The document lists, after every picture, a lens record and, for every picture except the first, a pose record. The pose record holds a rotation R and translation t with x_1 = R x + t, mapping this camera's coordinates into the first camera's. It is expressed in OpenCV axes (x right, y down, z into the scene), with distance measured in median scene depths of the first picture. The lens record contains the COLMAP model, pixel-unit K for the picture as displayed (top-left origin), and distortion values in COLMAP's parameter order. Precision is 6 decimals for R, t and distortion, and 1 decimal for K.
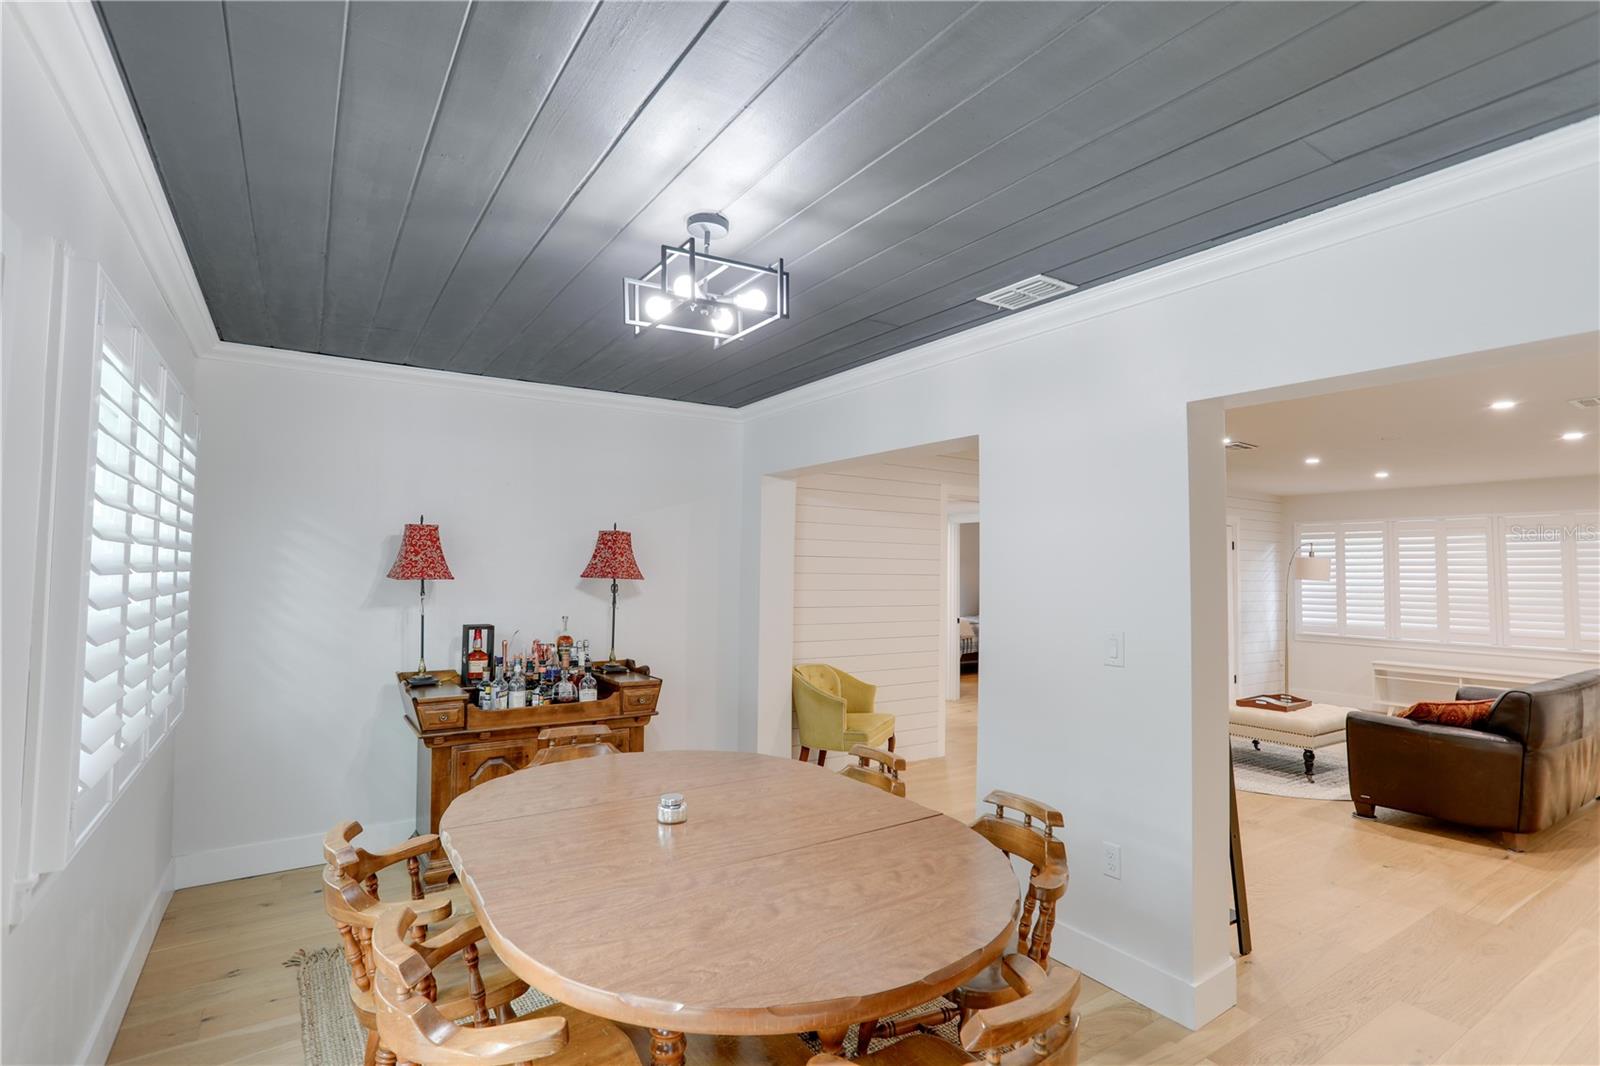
lens RADIAL K [[777.7, 0, 805.2], [0, 777.7, 531.8], [0, 0, 1]] dist [-0.057885, 0.029629]
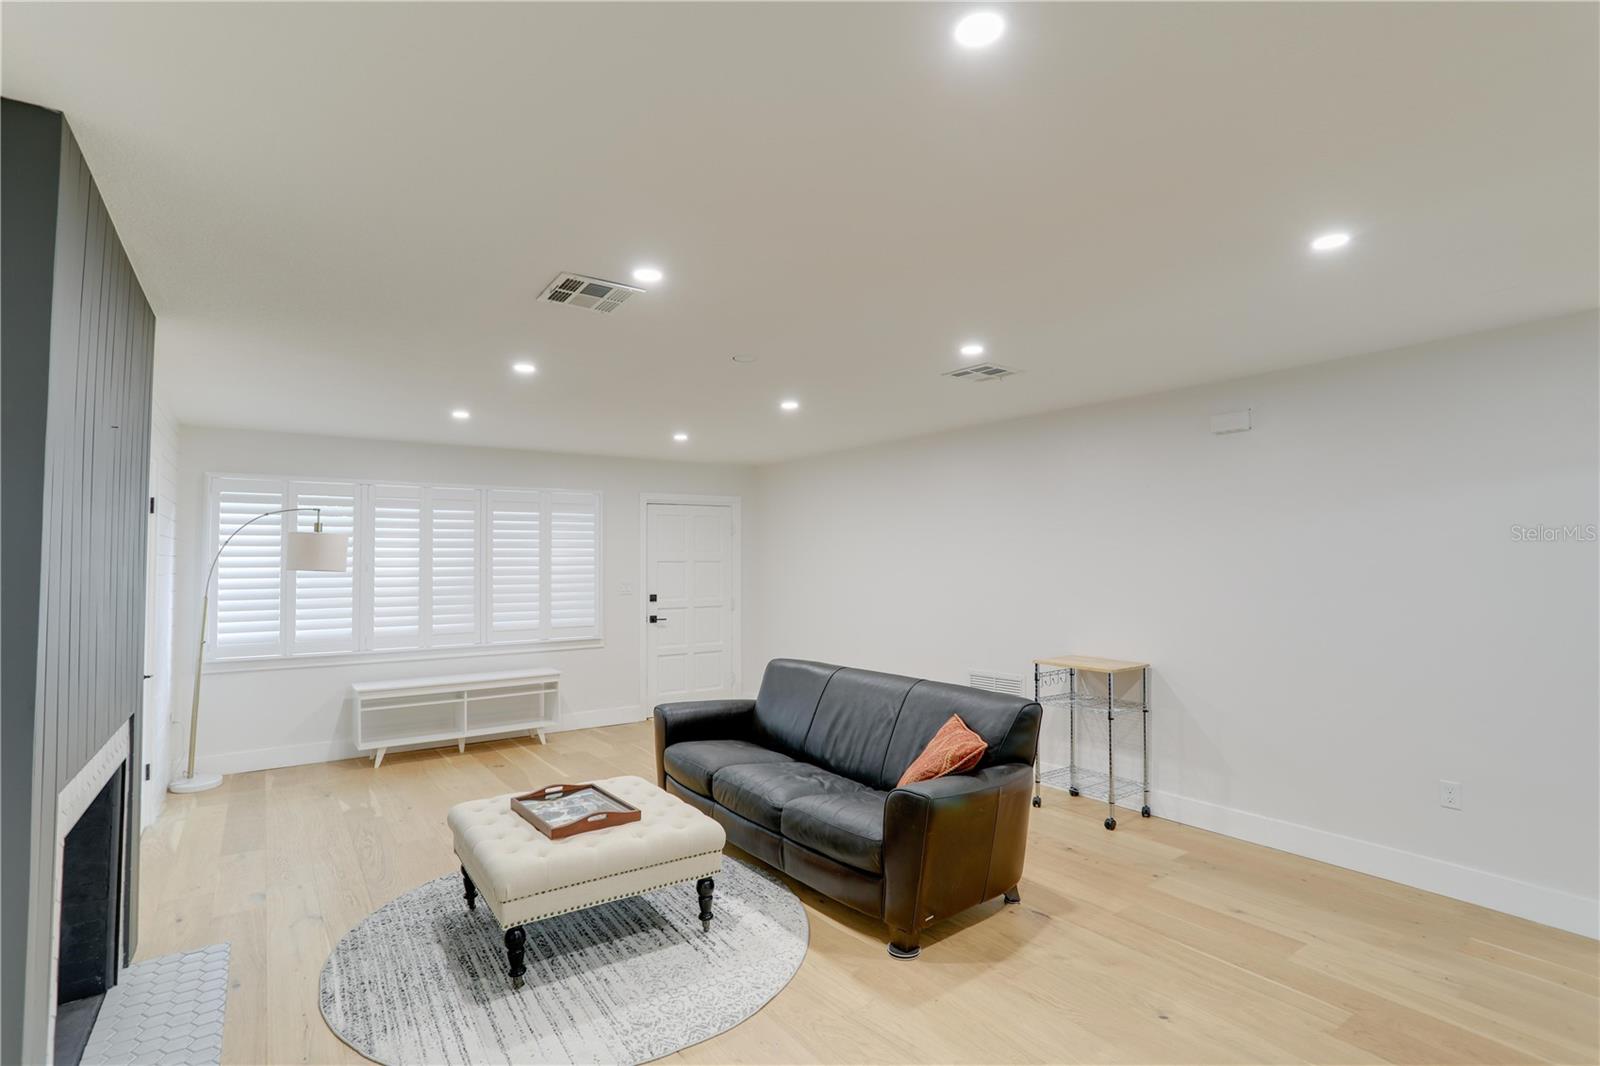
lens RADIAL K [[777.7, 0, 805.2], [0, 777.7, 531.8], [0, 0, 1]] dist [-0.057885, 0.029629]
pose [[-0.040933, 0.017443, 0.999010, 0.055238], [-0.056206, 0.998224, -0.019732, 0.025149], [-0.997580, -0.056958, -0.039880, 0.723764]]
